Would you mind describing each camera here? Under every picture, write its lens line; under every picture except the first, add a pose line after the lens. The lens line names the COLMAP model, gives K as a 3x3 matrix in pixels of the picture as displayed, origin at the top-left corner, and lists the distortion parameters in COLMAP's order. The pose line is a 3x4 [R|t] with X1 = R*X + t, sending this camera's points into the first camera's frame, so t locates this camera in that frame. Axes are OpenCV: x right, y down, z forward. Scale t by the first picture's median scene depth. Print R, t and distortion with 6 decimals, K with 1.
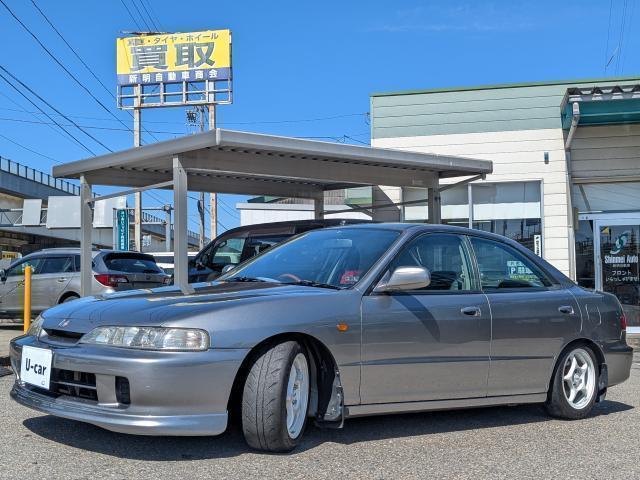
lens RADIAL K [[888.0, 0, 316.5], [0, 888.0, 242.2], [0, 0, 1]] dist [0.003047, 0.000000]
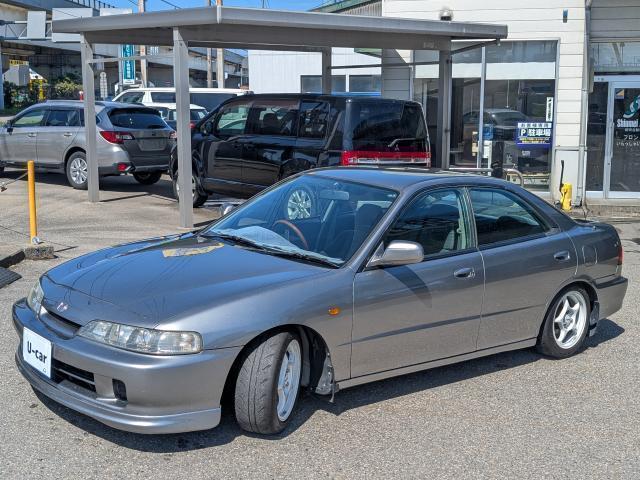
lens RADIAL K [[888.0, 0, 309.7], [0, 888.0, 248.9], [0, 0, 1]] dist [0.003047, 0.000000]
pose [[0.999700, 0.015203, -0.019201, 0.014681], [-0.010424, 0.973577, 0.228119, -0.154942], [0.022162, -0.227850, 0.973444, 0.017783]]
